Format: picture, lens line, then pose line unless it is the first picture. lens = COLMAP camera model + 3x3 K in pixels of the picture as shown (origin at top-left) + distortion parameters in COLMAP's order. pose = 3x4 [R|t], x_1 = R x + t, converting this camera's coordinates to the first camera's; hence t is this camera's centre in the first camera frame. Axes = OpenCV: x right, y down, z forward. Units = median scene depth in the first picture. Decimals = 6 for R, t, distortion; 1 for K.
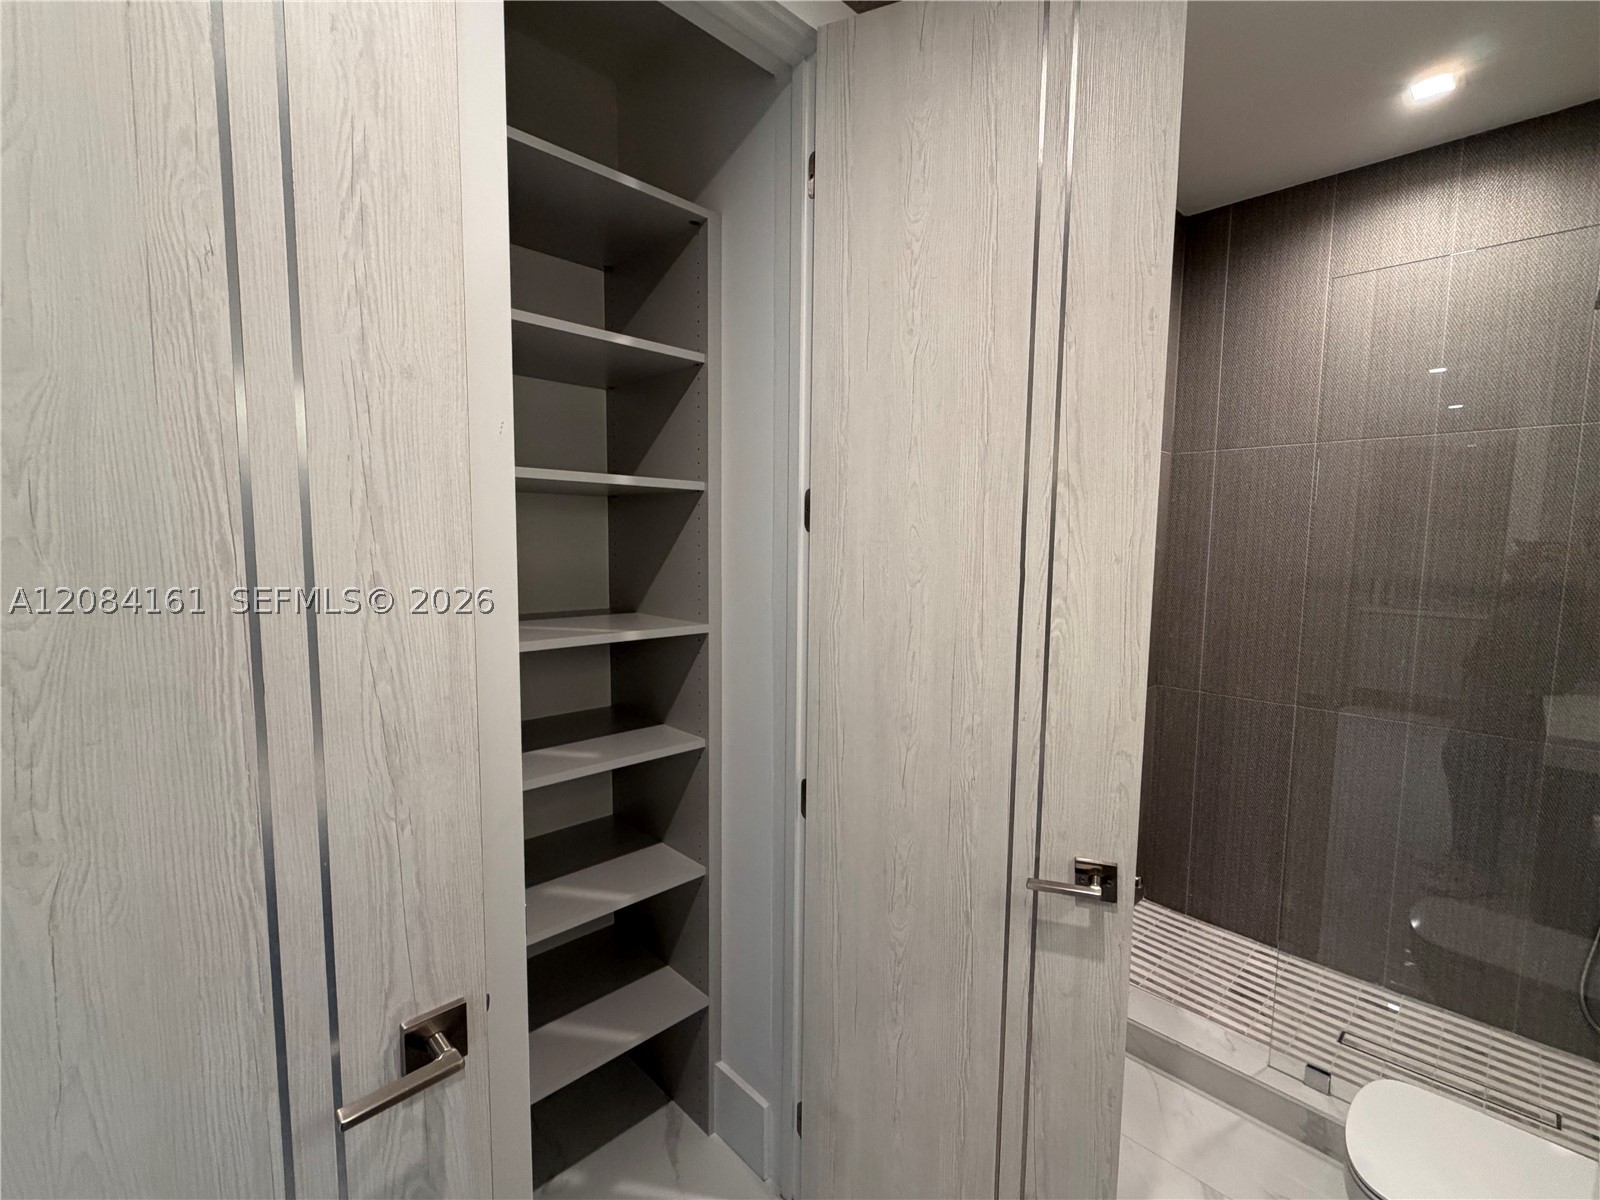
lens RADIAL K [[703.0, 0, 800.0], [0, 703.0, 600.0], [0, 0, 1]] dist [0.001560, 0.000173]
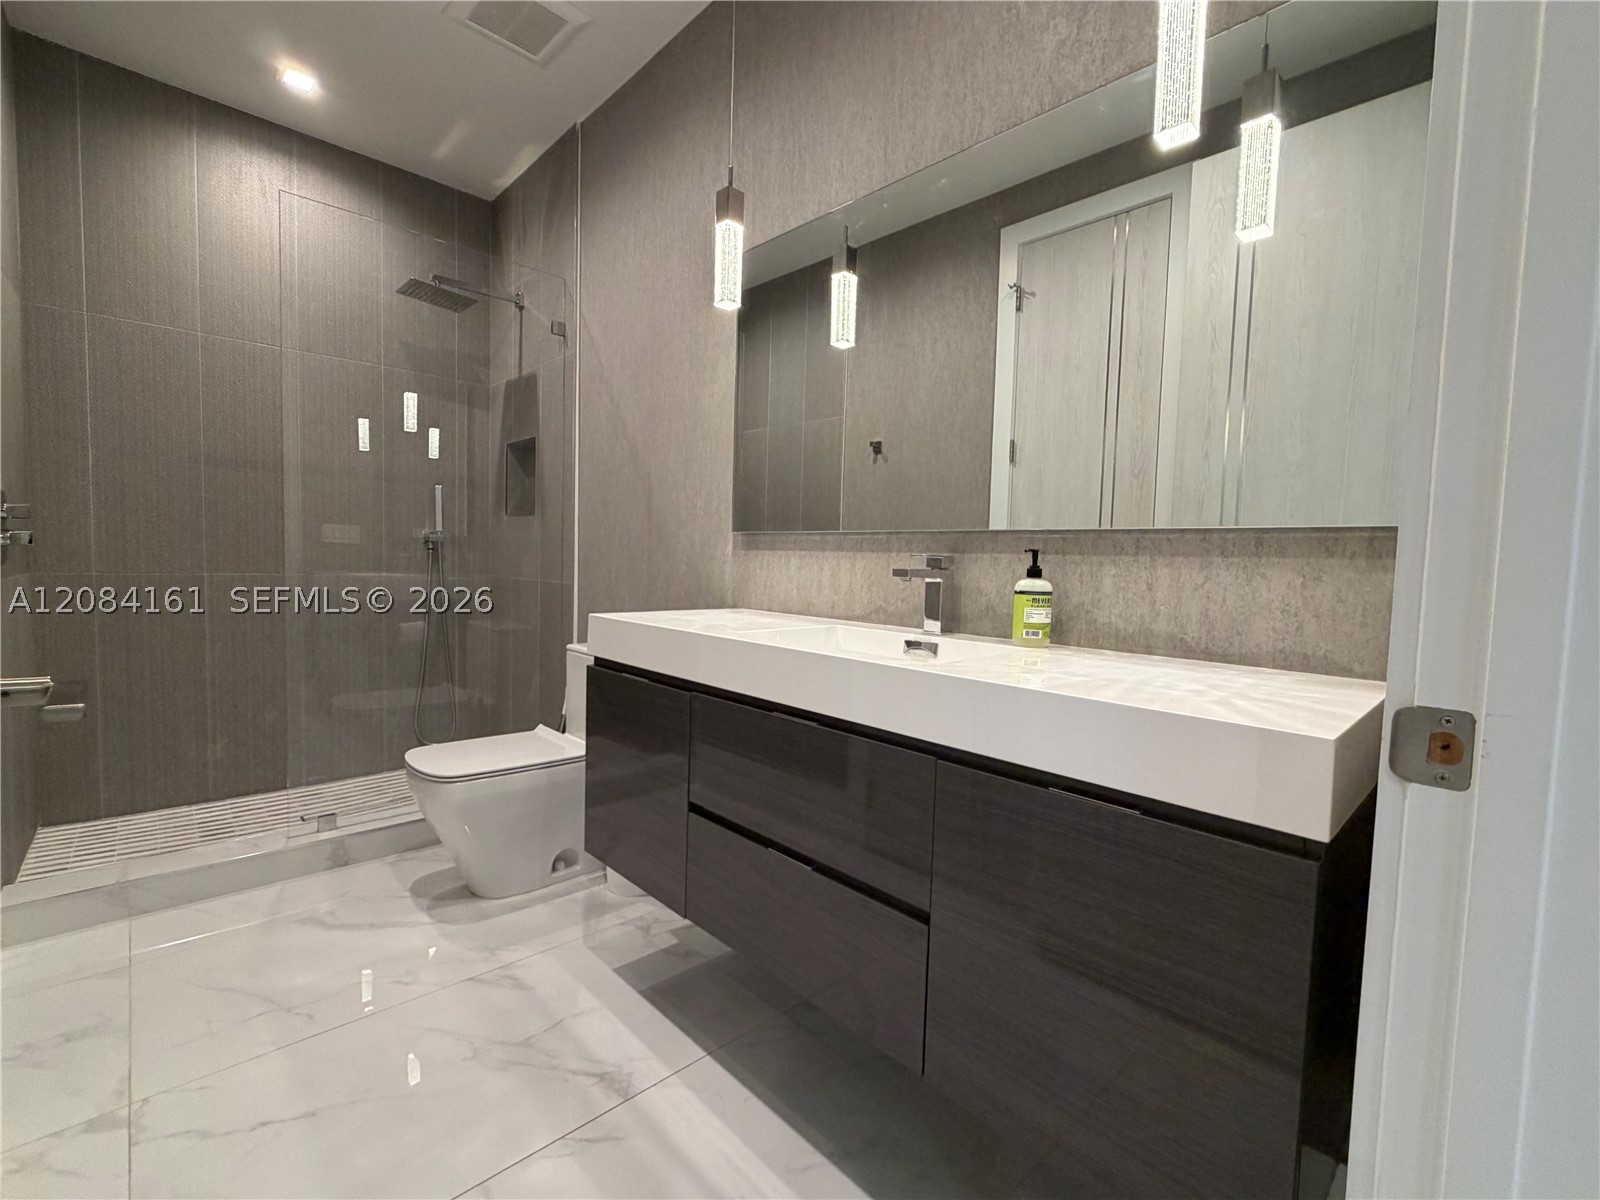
lens RADIAL K [[703.0, 0, 800.0], [0, 703.0, 600.0], [0, 0, 1]] dist [0.001560, 0.000173]
pose [[0.008607, -0.067997, 0.997648, -0.449716], [0.056198, 0.996141, 0.067409, 0.197899], [-0.998383, 0.055486, 0.012395, 0.077432]]
